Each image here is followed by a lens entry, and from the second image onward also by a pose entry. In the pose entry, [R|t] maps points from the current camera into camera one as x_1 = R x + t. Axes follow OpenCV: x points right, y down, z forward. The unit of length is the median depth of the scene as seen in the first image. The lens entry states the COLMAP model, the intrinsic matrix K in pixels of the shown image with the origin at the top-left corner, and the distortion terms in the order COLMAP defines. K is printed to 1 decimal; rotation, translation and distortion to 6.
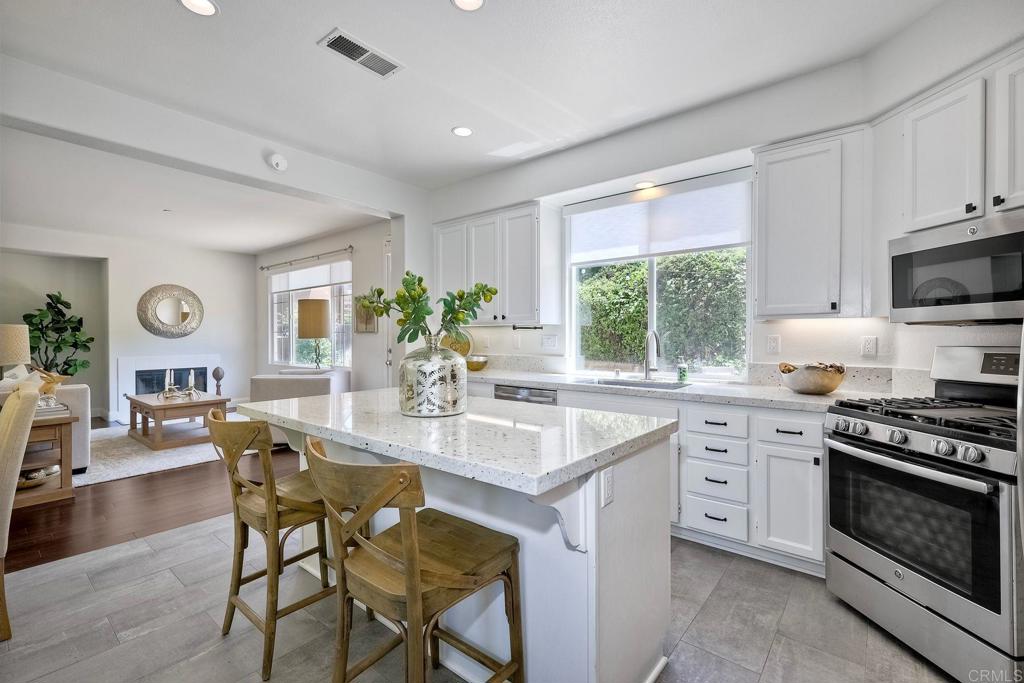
lens RADIAL K [[450.9, 0, 511.2], [0, 450.9, 339.2], [0, 0, 1]] dist [-0.002408, -0.001185]
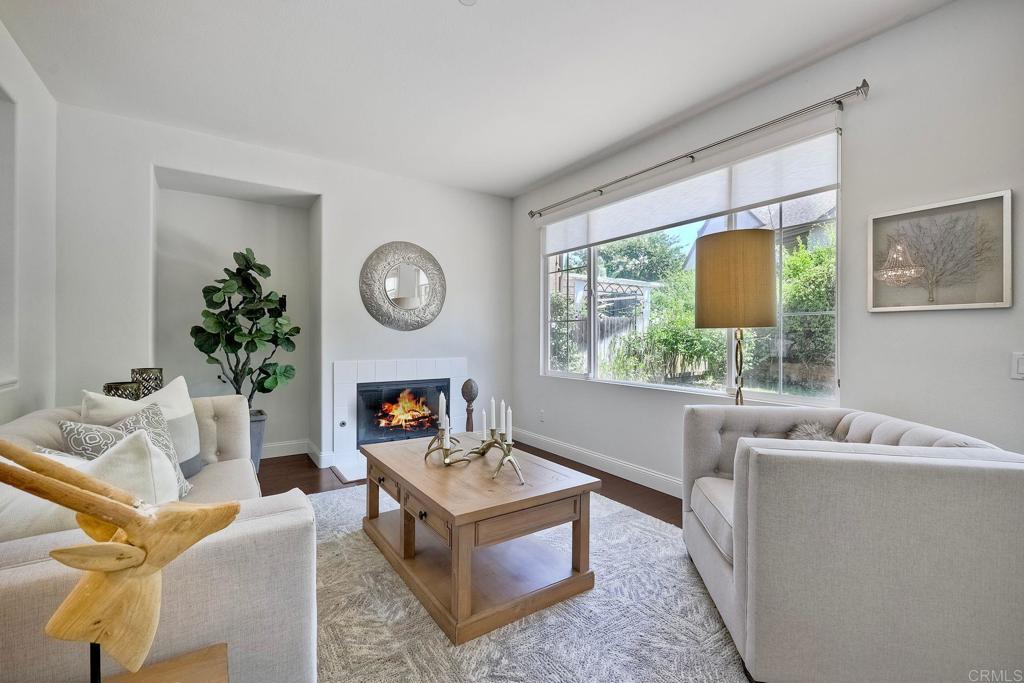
lens RADIAL K [[450.9, 0, 513.6], [0, 450.9, 339.4], [0, 0, 1]] dist [-0.002408, -0.001185]
pose [[0.956447, 0.008888, -0.291771, -0.490553], [-0.008791, 0.999960, 0.001643, 0.008773], [0.291774, 0.000993, 0.956487, 0.518151]]
